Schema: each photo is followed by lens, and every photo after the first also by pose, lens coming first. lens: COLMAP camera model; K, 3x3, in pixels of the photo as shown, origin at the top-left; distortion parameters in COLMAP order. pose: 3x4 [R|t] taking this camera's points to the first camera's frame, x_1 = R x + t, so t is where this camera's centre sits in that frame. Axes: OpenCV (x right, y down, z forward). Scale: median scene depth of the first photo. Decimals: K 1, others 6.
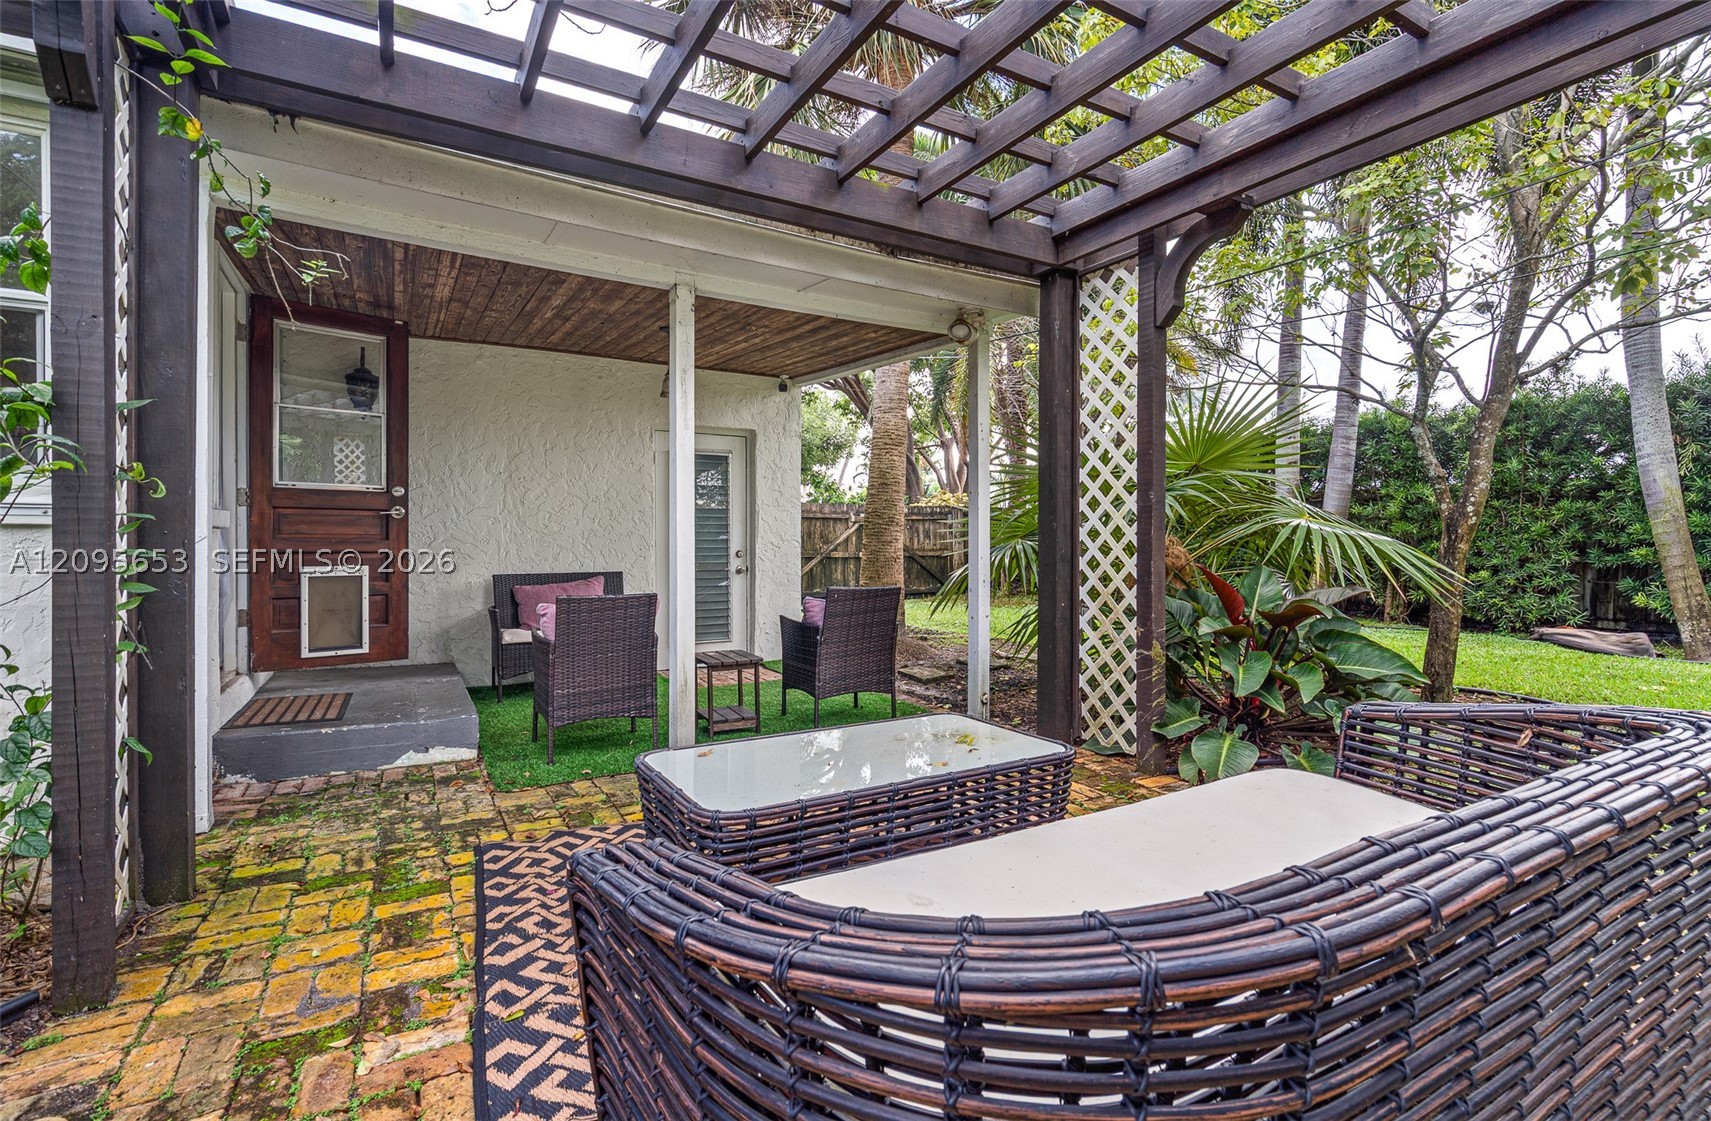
lens RADIAL K [[799.9, 0, 813.9], [0, 799.9, 554.6], [0, 0, 1]] dist [0.002337, 0.000580]
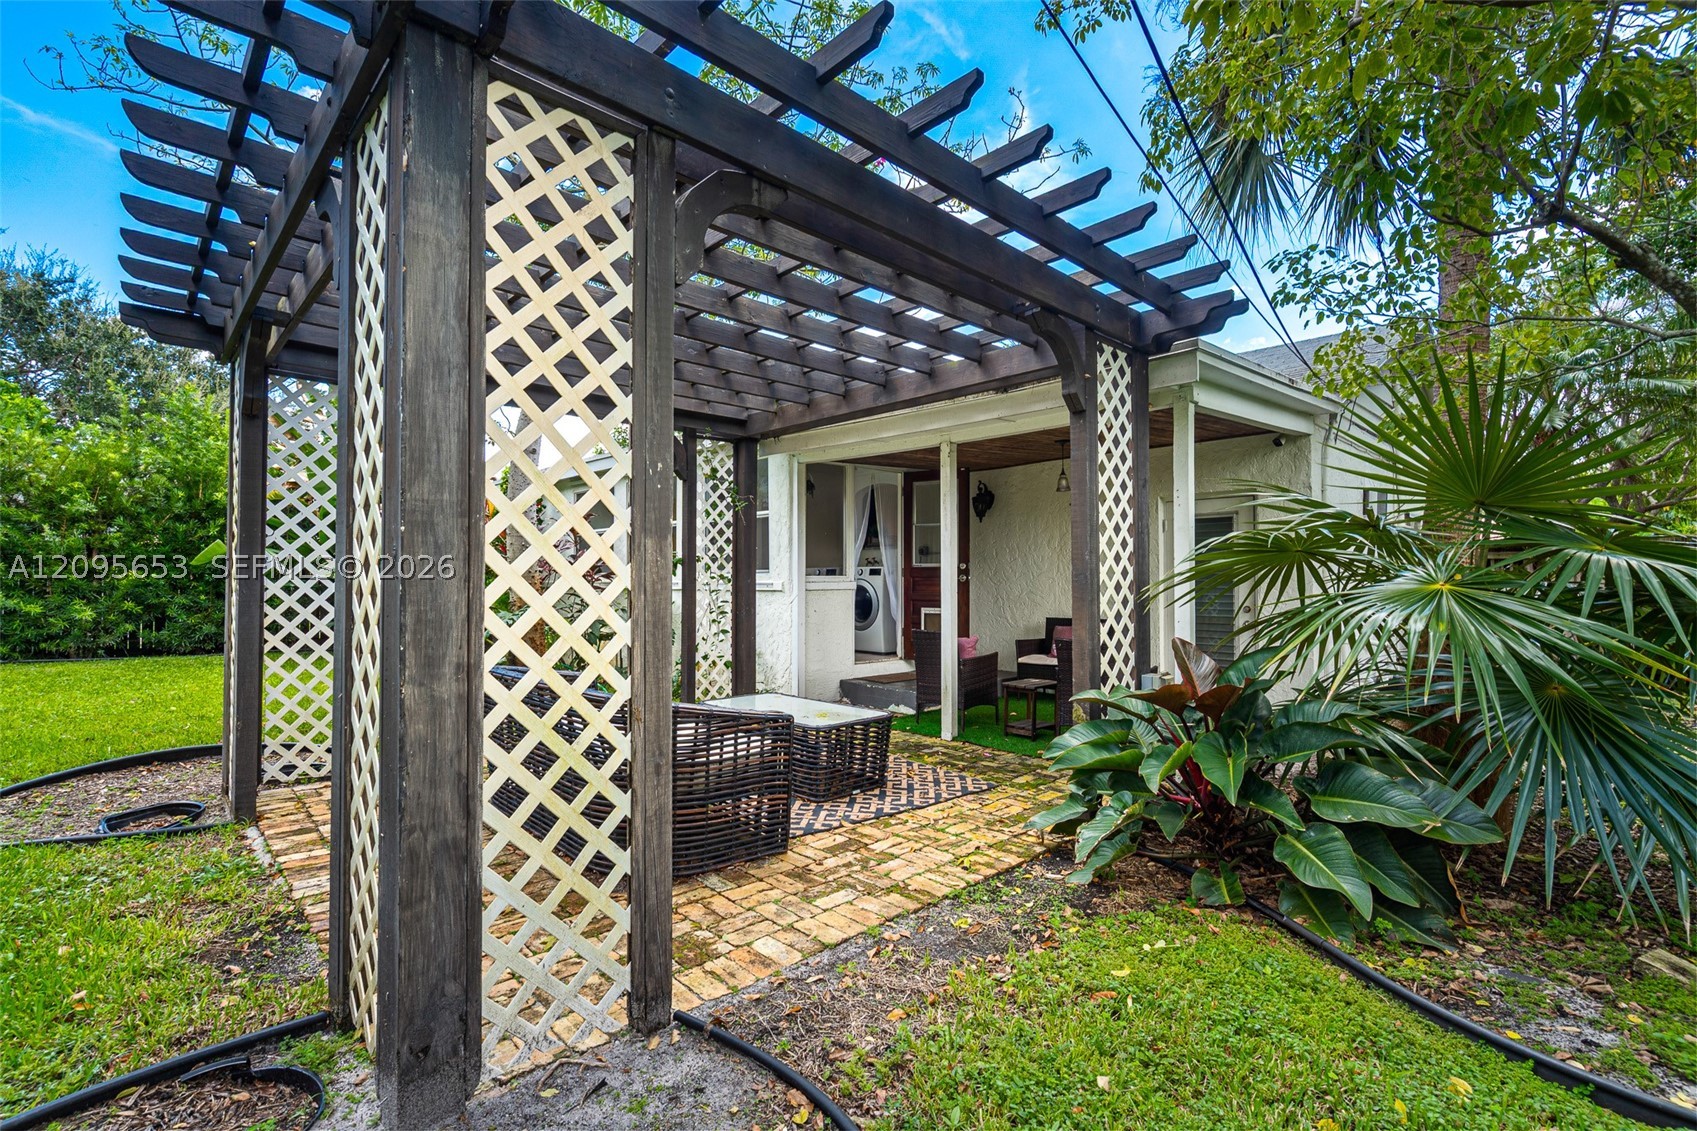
lens RADIAL K [[782.7, 0, 823.7], [0, 782.7, 568.2], [0, 0, 1]] dist [-0.005144, -0.000637]
pose [[0.235783, -0.022656, -0.971542, 1.080623], [-0.012514, 0.999575, -0.026346, -0.026615], [0.971725, 0.018370, 0.235399, 0.314151]]
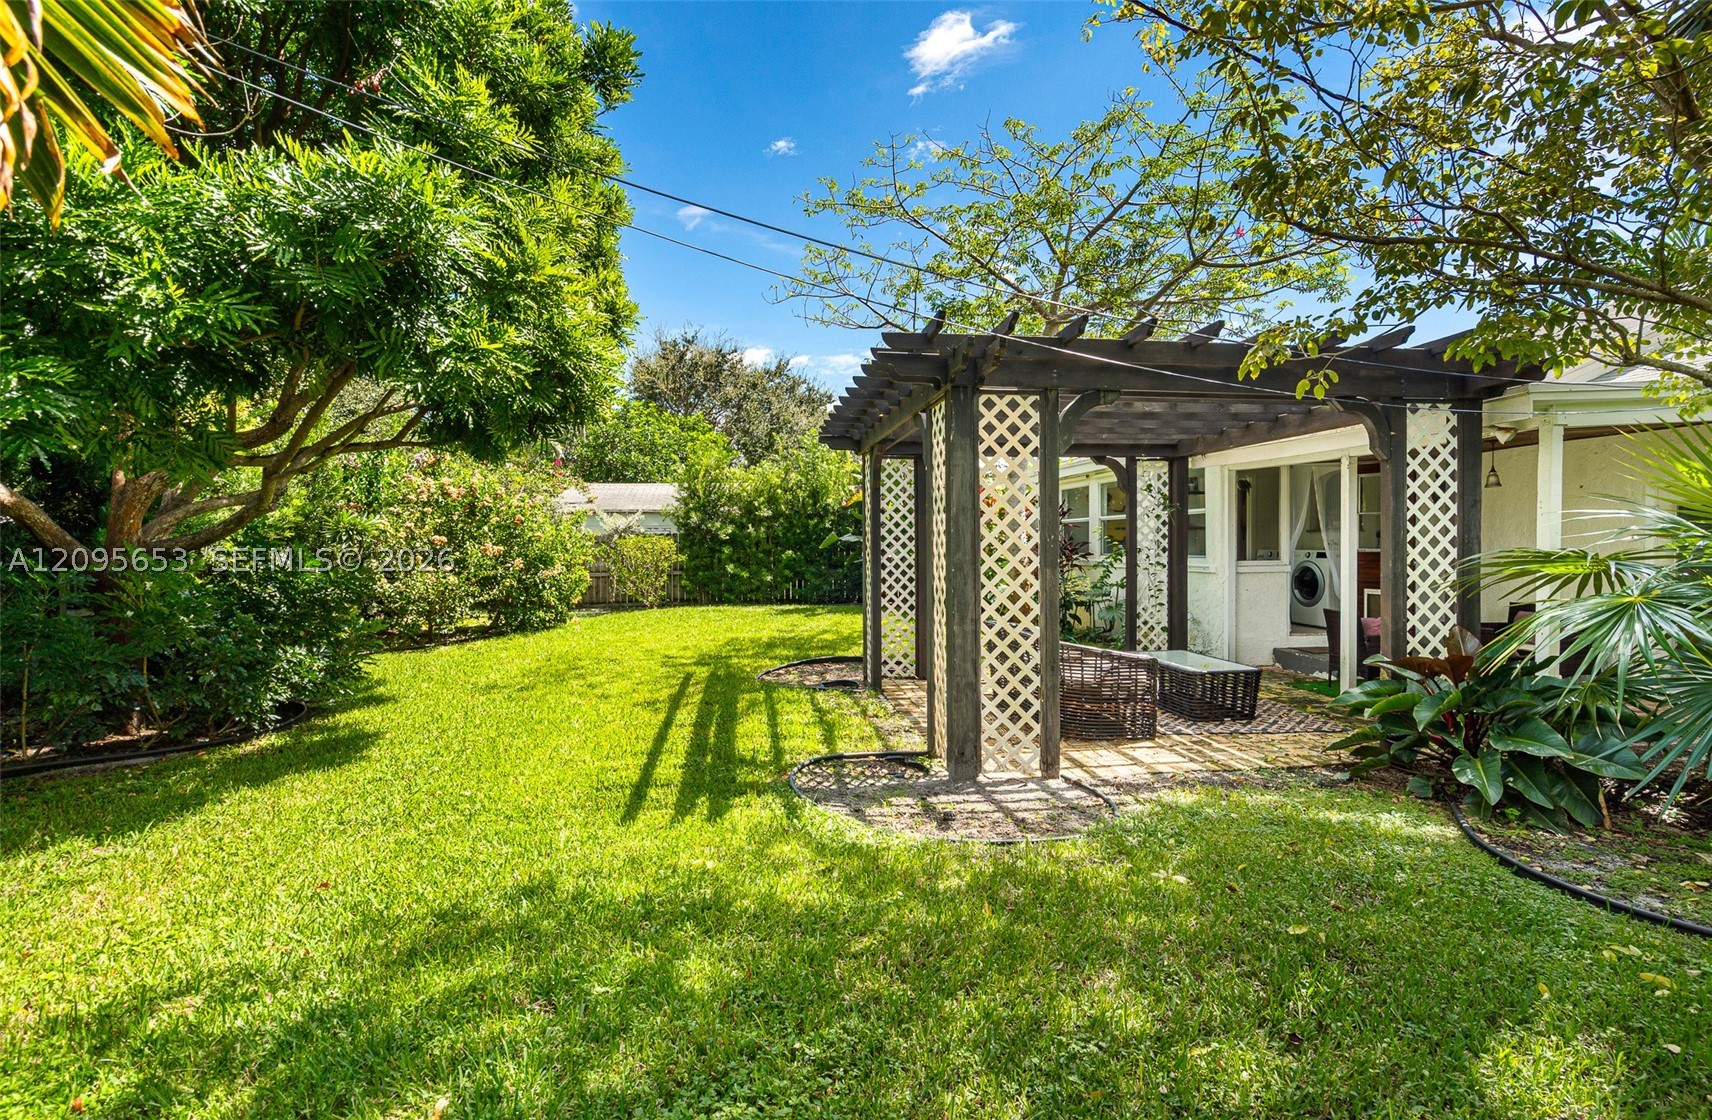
lens RADIAL K [[800.4, 0, 814.3], [0, 800.4, 554.1], [0, 0, 1]] dist [0.002337, 0.000580]
pose [[-0.391972, 0.010781, -0.919914, 1.789005], [-0.006377, 0.999875, 0.014435, -0.093245], [0.919955, 0.011525, -0.391855, 0.468244]]
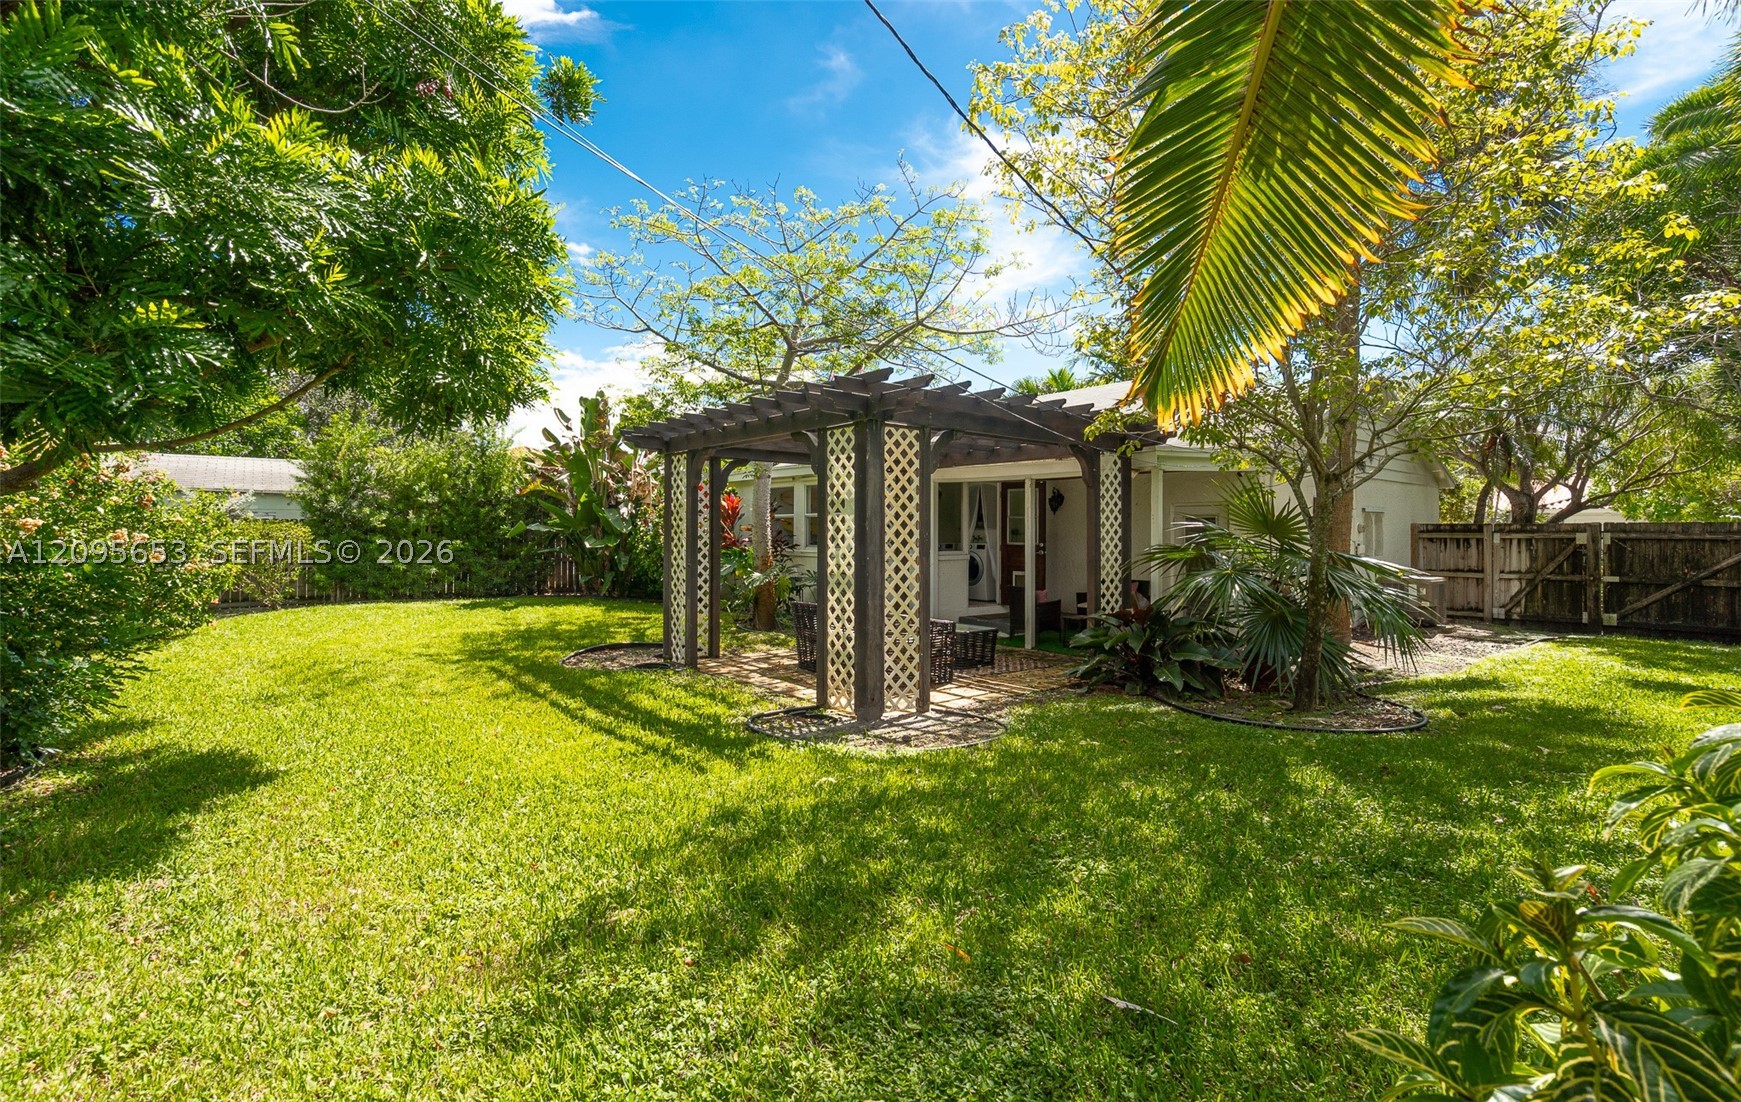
lens RADIAL K [[826.2, 0, 814.8], [0, 826.2, 514.3], [0, 0, 1]] dist [-0.000989, 0.000001]
pose [[0.124713, -0.026103, -0.991849, 2.192239], [-0.015865, 0.999474, -0.028299, -0.092179], [0.992066, 0.019265, 0.124233, -0.101630]]
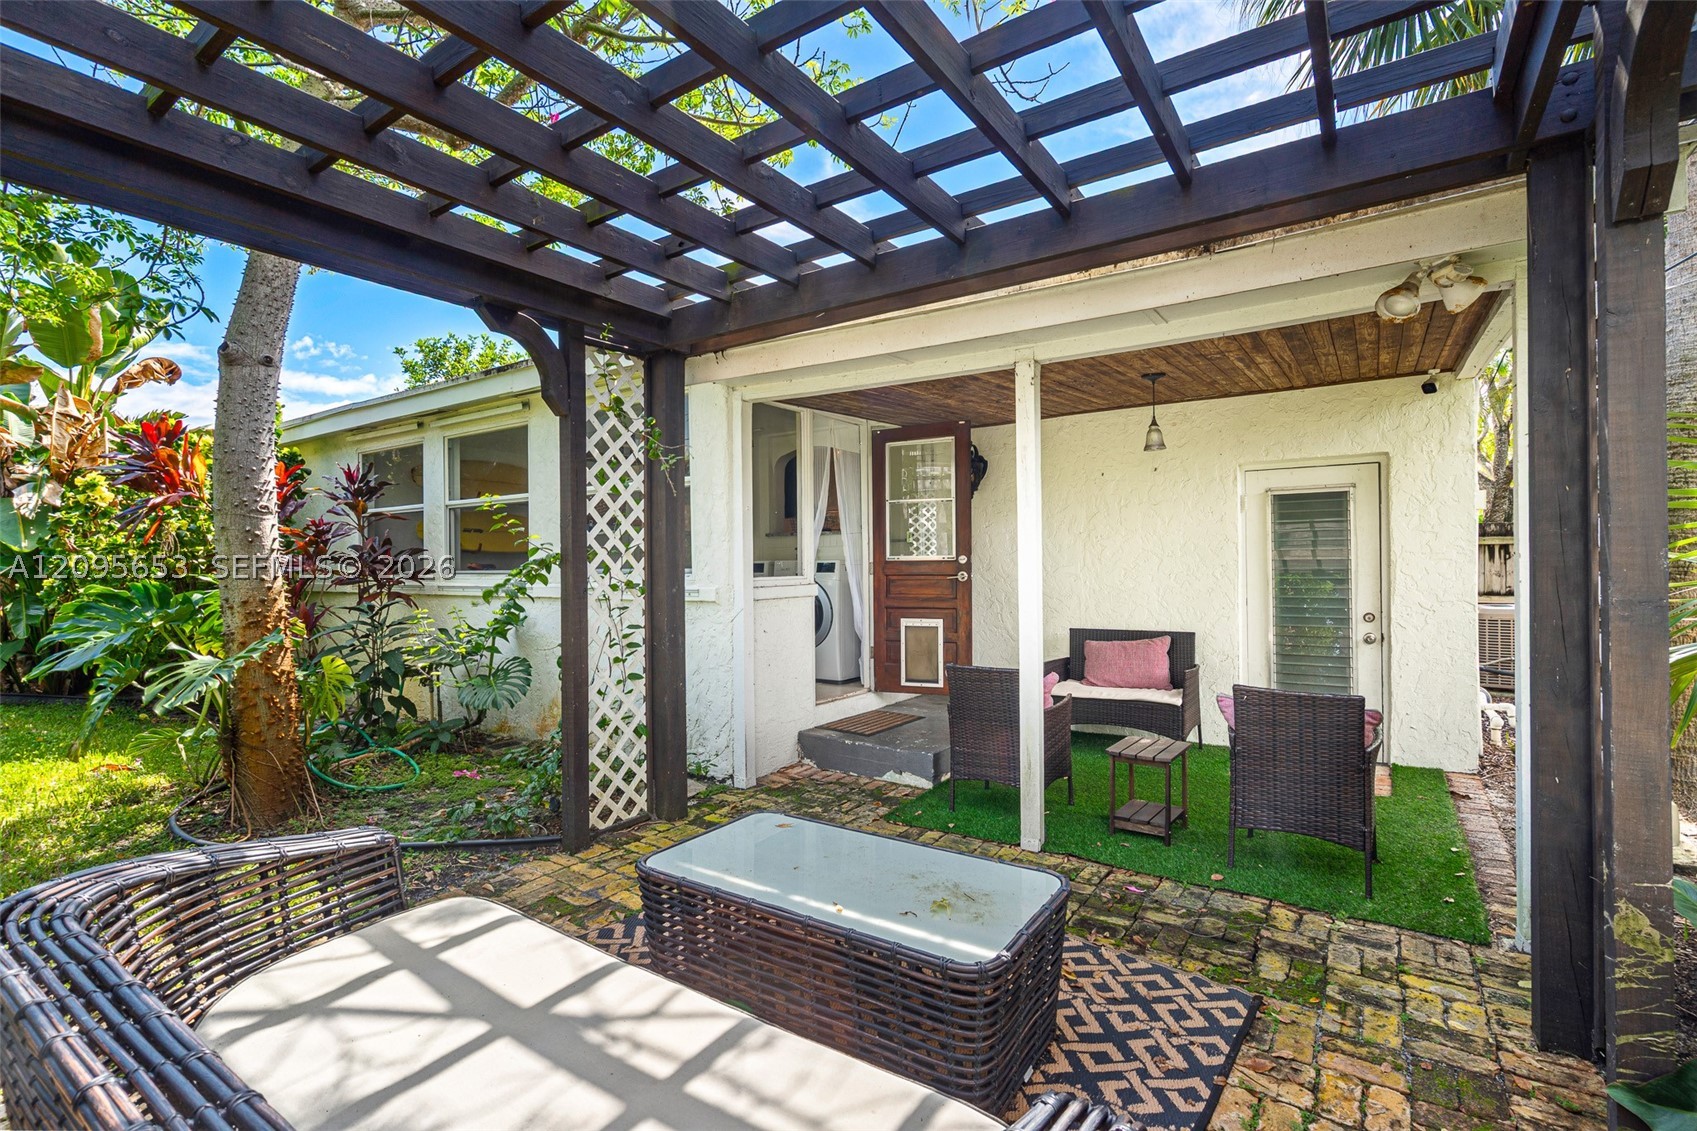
lens RADIAL K [[782.7, 0, 823.7], [0, 782.7, 568.2], [0, 0, 1]] dist [-0.005144, -0.000637]
pose [[0.440839, -0.004518, -0.897575, 0.476824], [-0.000022, 0.999987, -0.005044, -0.060745], [0.897586, 0.002243, 0.440833, 0.285718]]
